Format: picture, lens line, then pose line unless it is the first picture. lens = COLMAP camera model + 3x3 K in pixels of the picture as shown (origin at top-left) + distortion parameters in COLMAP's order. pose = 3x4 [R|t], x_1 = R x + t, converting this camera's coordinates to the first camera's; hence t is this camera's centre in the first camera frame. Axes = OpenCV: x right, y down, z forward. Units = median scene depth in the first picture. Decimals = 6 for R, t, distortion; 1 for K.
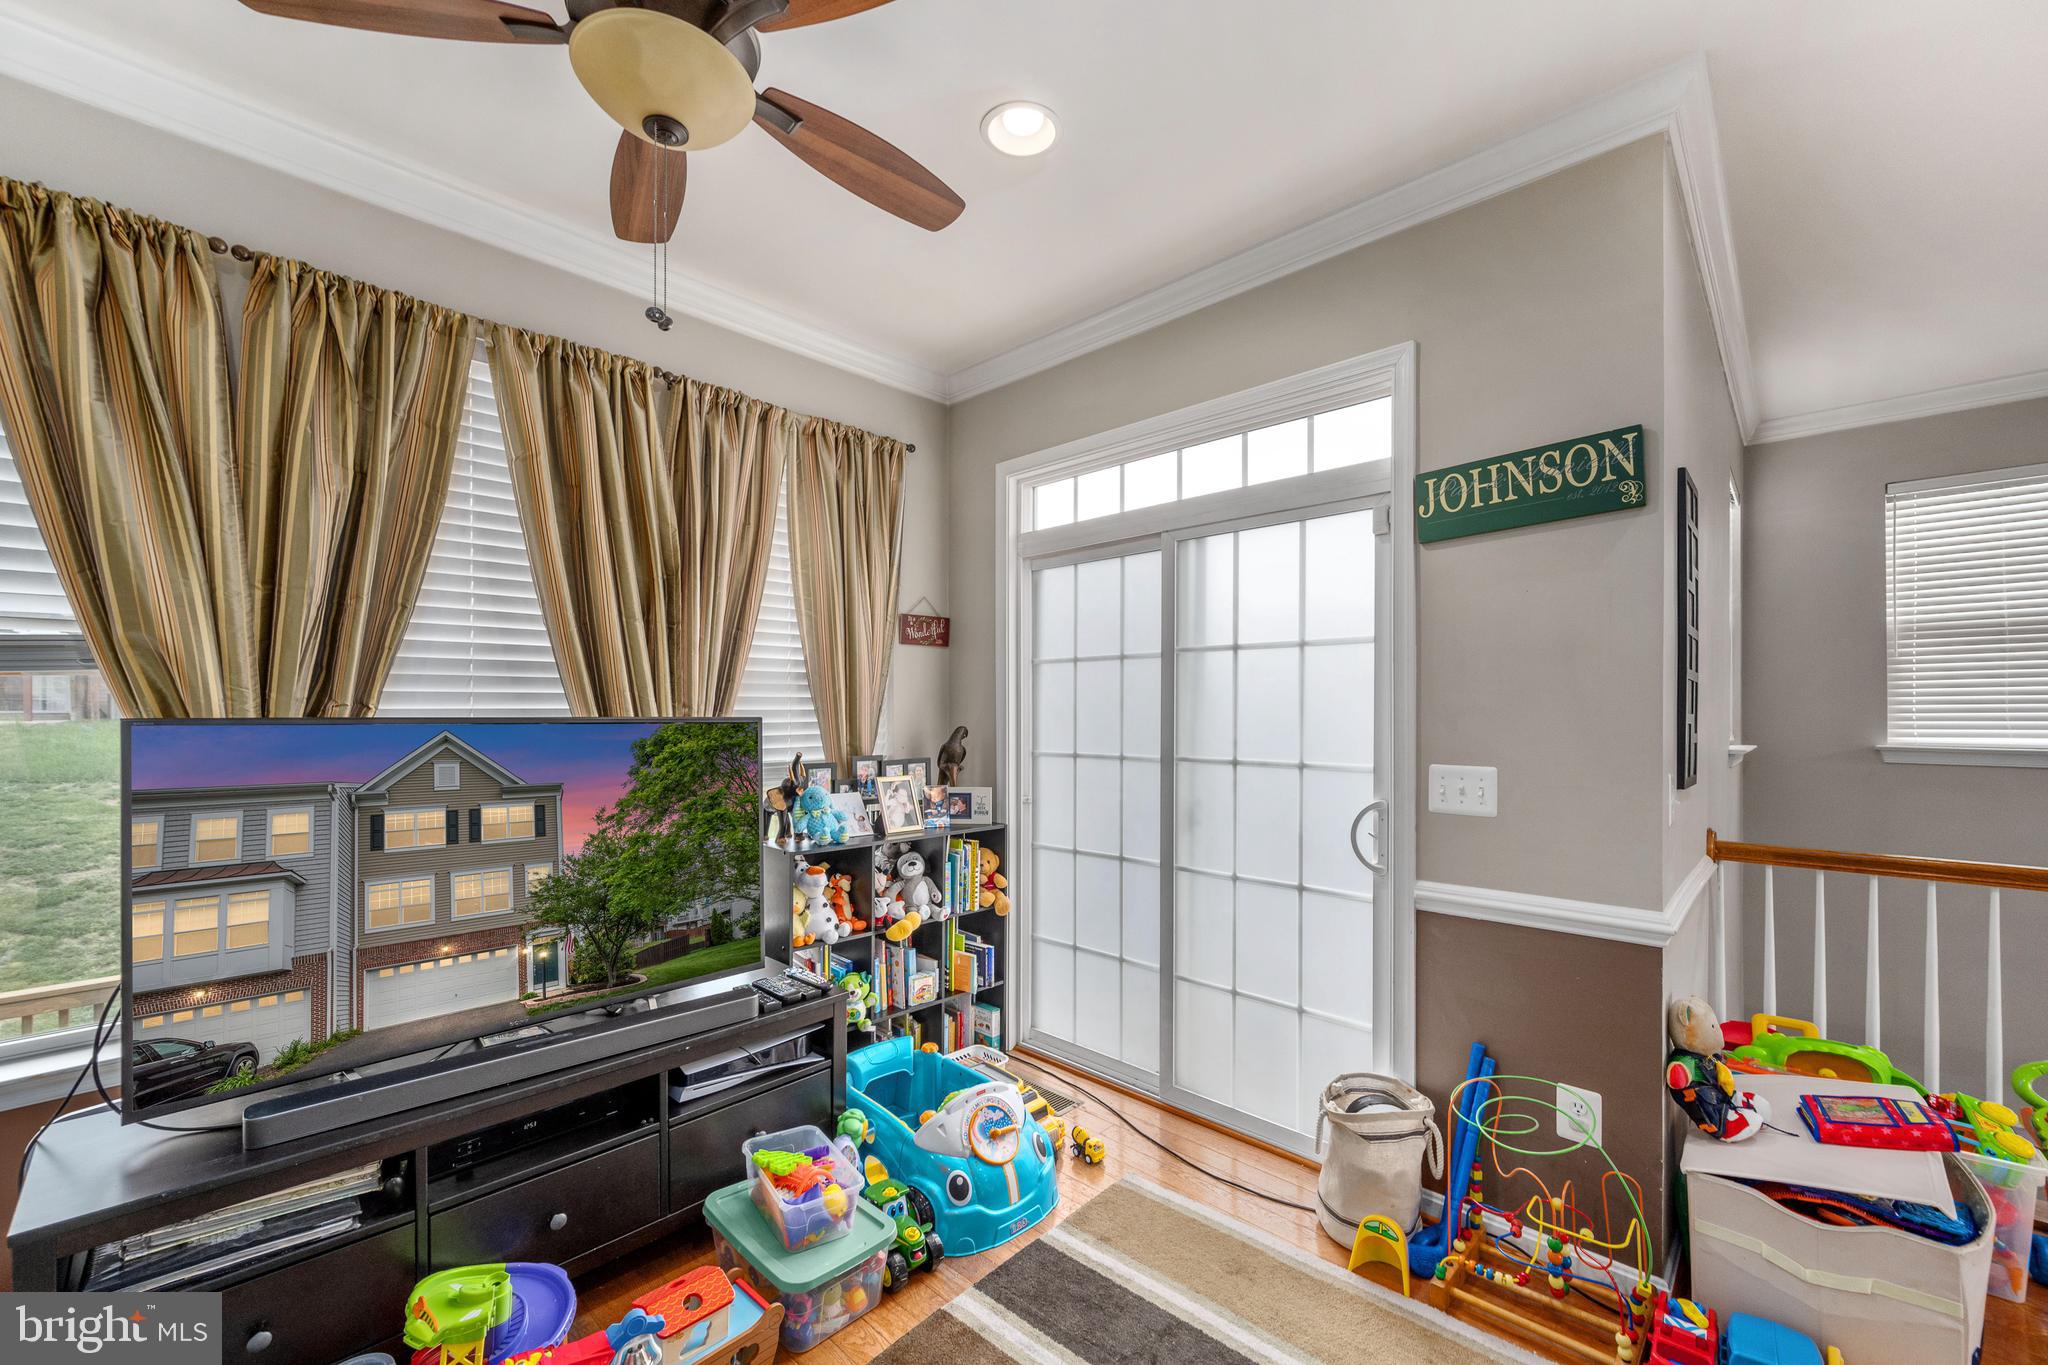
lens RADIAL K [[850.6, 0, 1090.5], [0, 850.6, 718.8], [0, 0, 1]] dist [-0.018777, 0.001715]
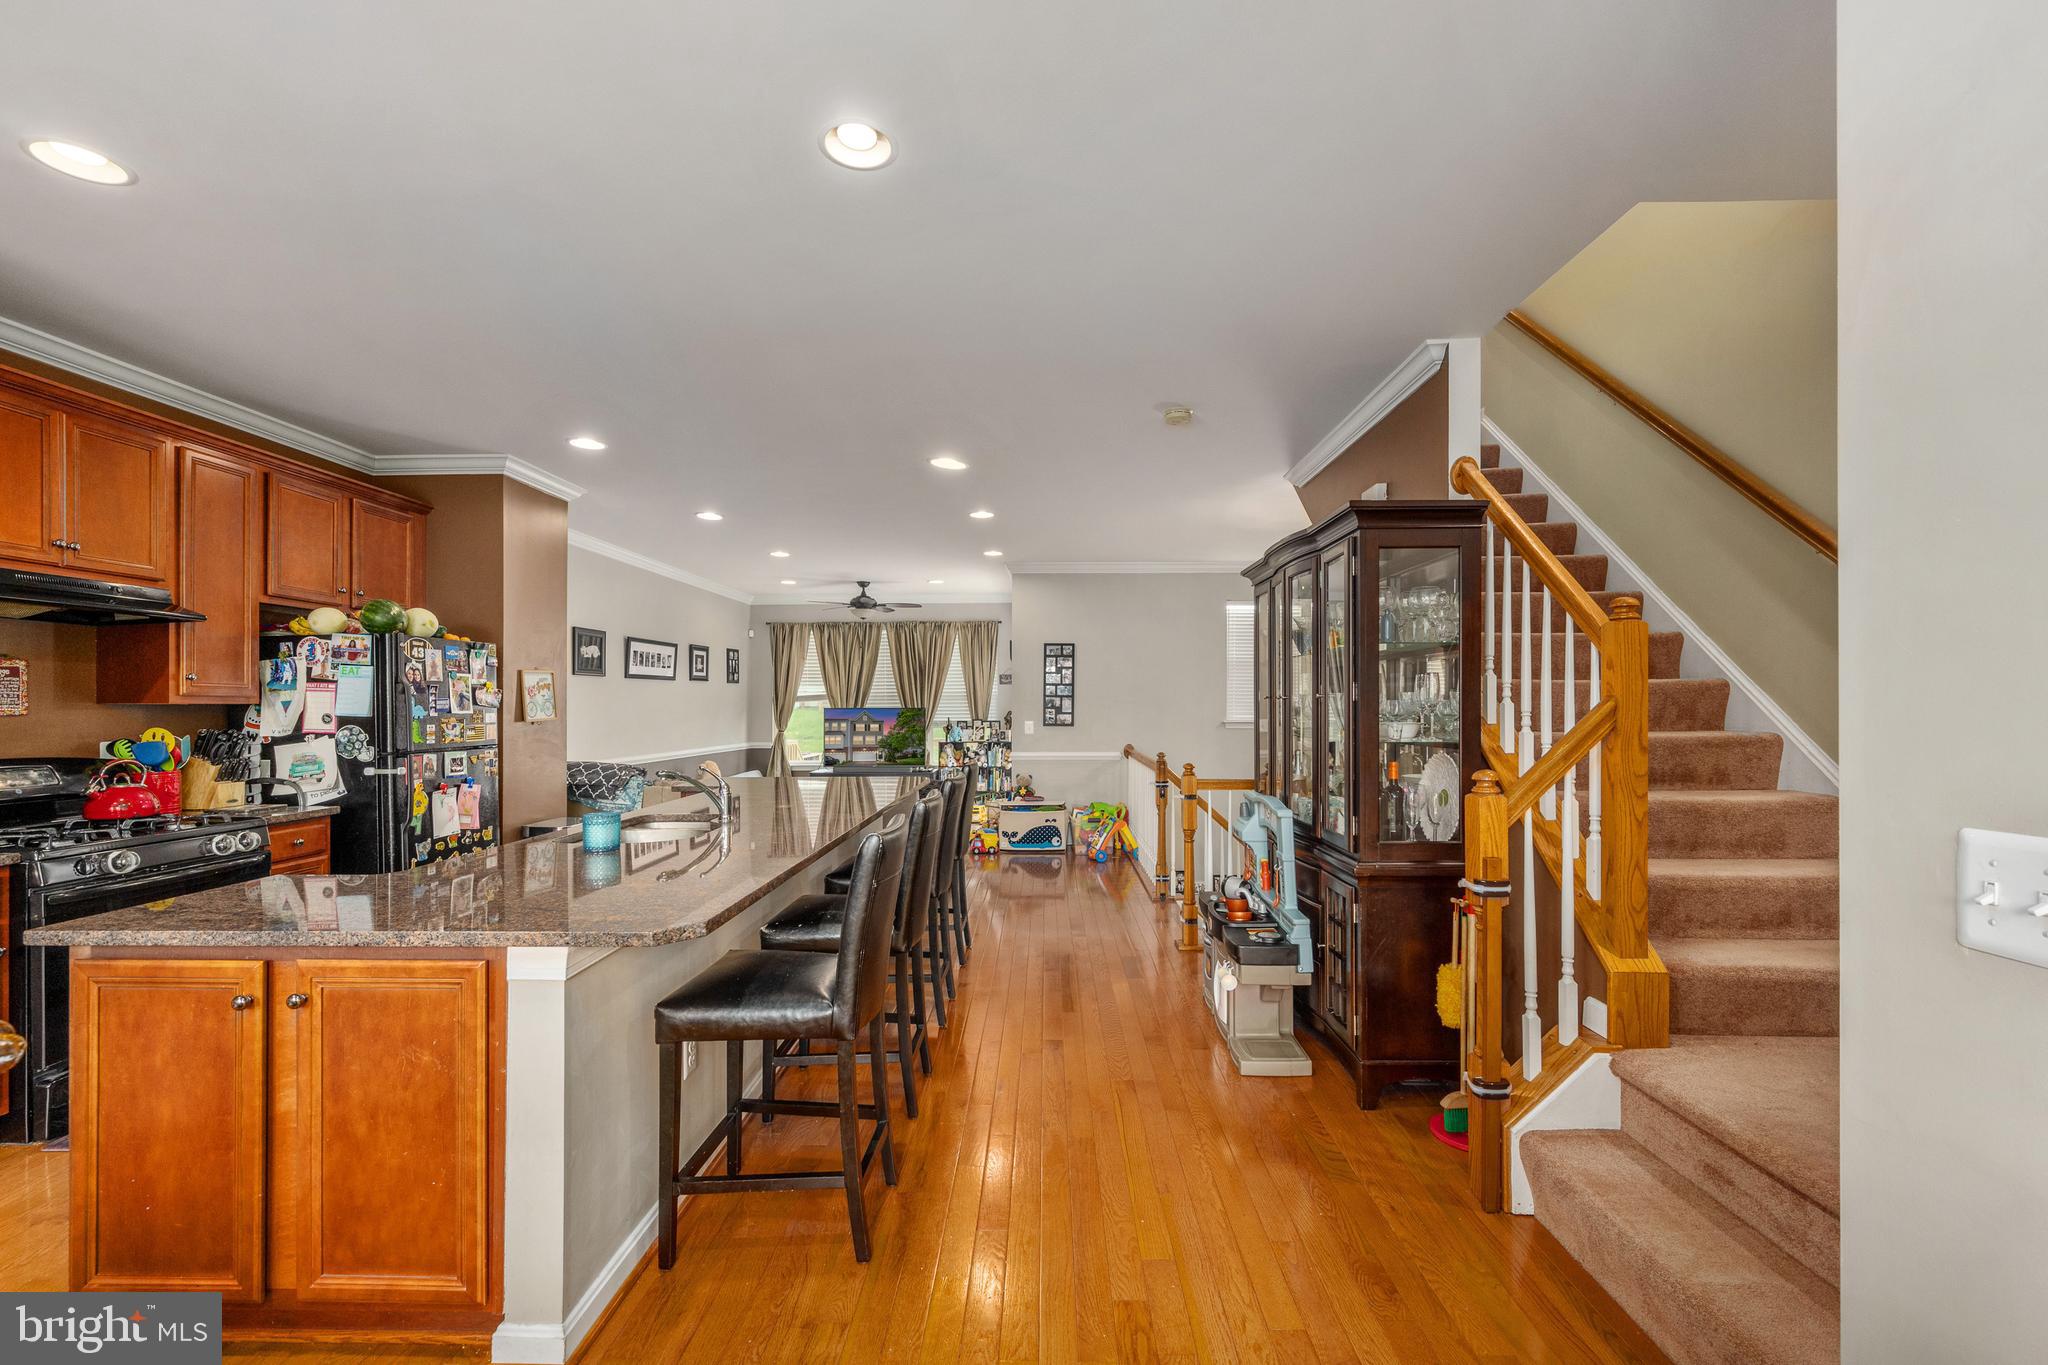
lens RADIAL K [[834.0, 0, 1019.1], [0, 834.0, 708.8], [0, 0, 1]] dist [0.001491, 0.000454]
pose [[0.657228, 0.001229, -0.753691, 3.535175], [-0.002762, 0.999996, -0.000778, 0.008693], [0.753687, 0.002593, 0.657229, -1.603705]]
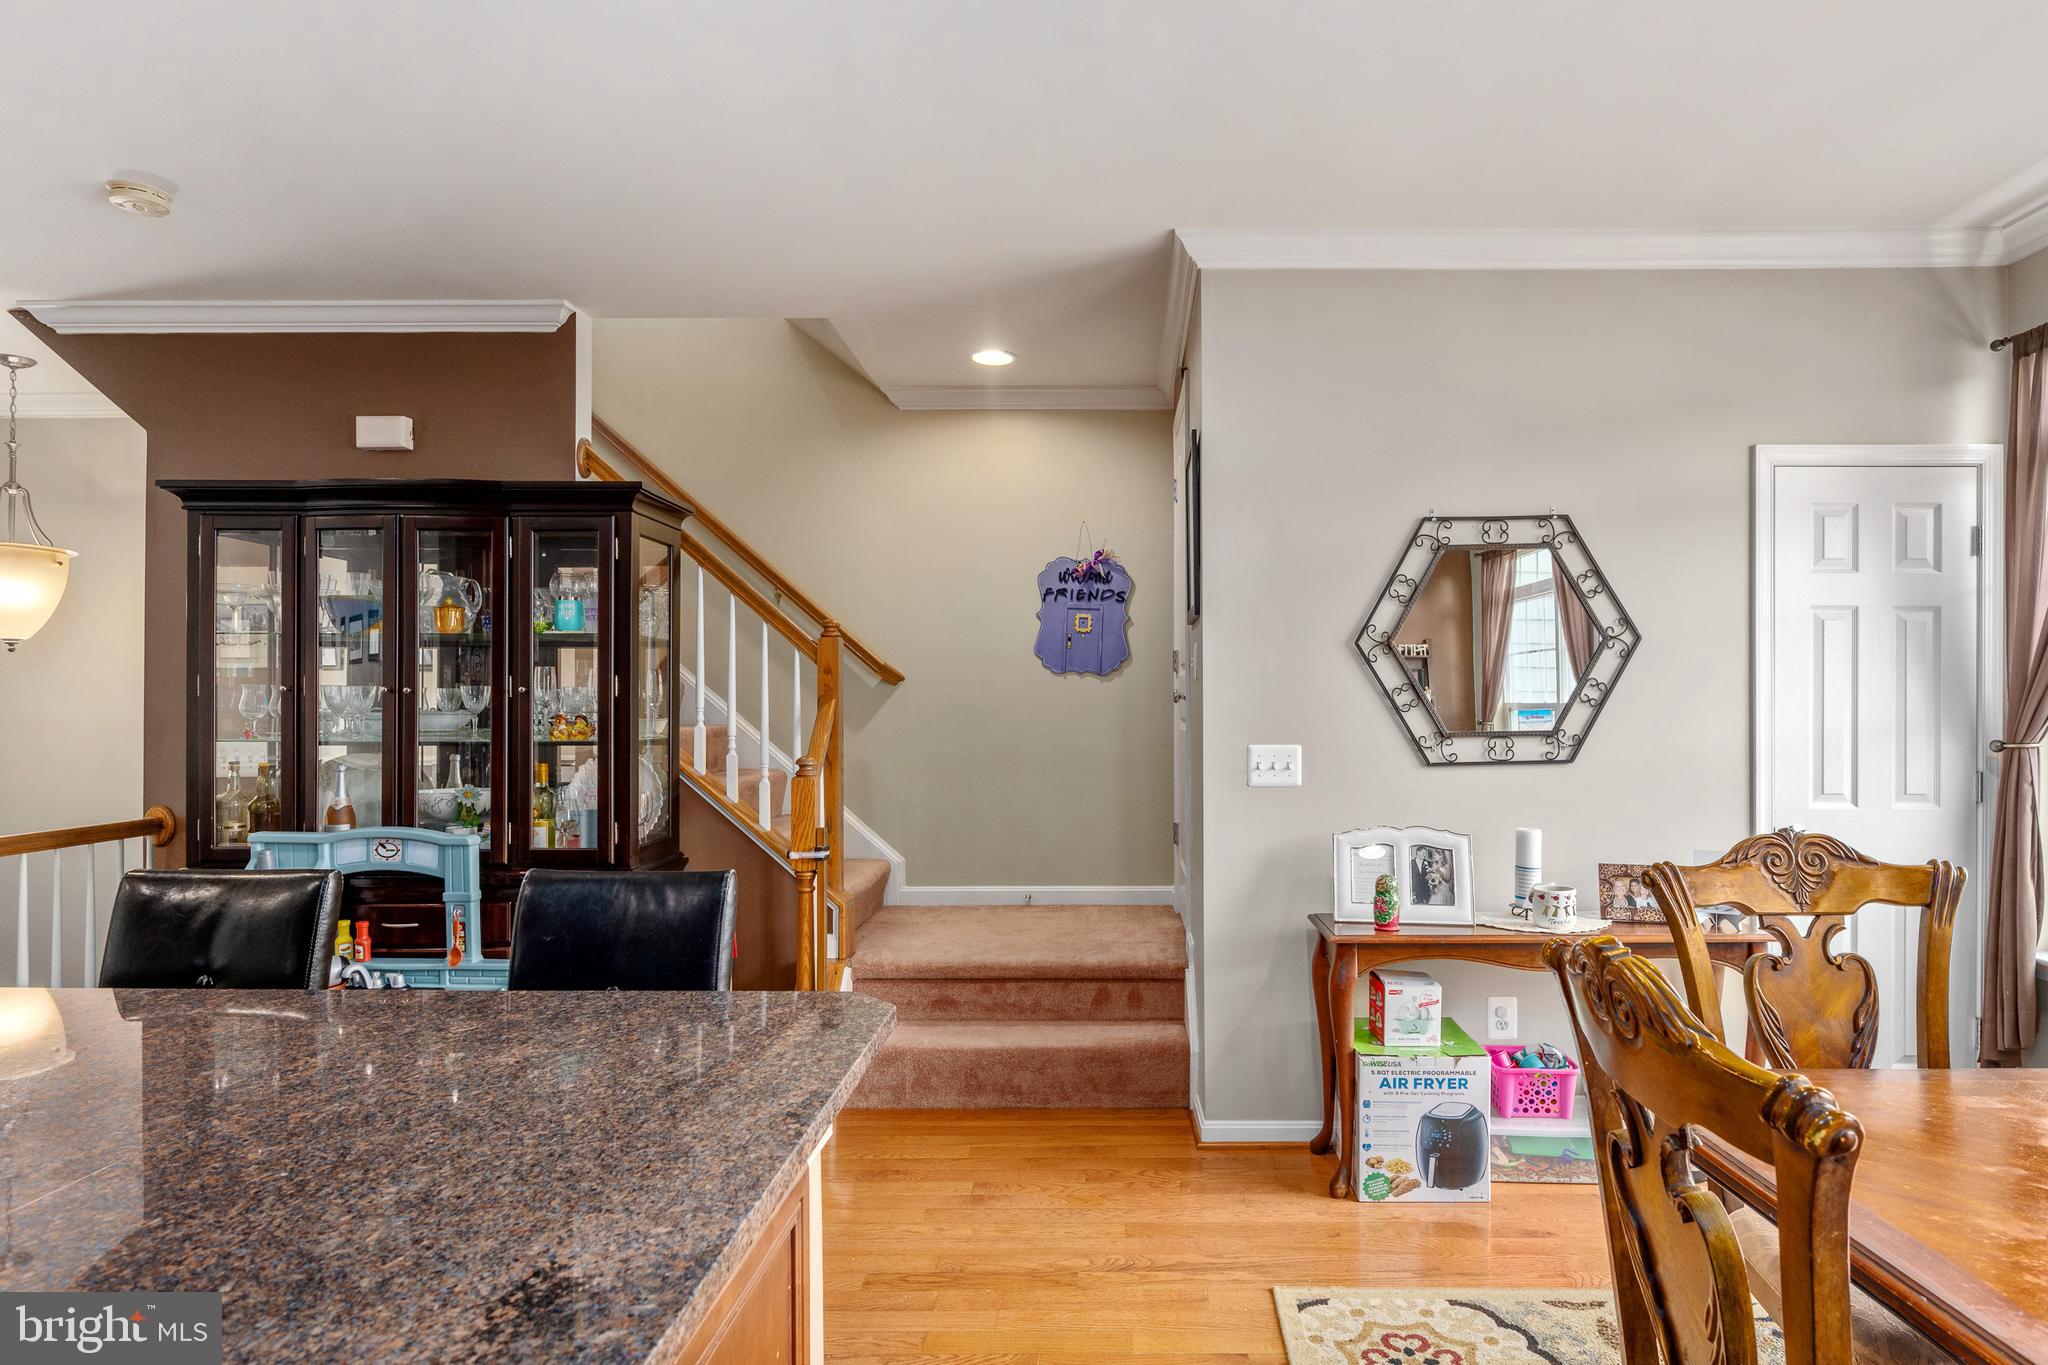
lens RADIAL K [[1119.6, 0, 1109.4], [0, 1119.6, 699.1], [0, 0, 1]] dist [-0.004130, 0.002161]
pose [[0.738525, 0.003403, 0.674217, 2.322538], [0.004944, 0.999933, -0.010463, 0.017181], [-0.674208, 0.011060, 0.738459, -2.017334]]
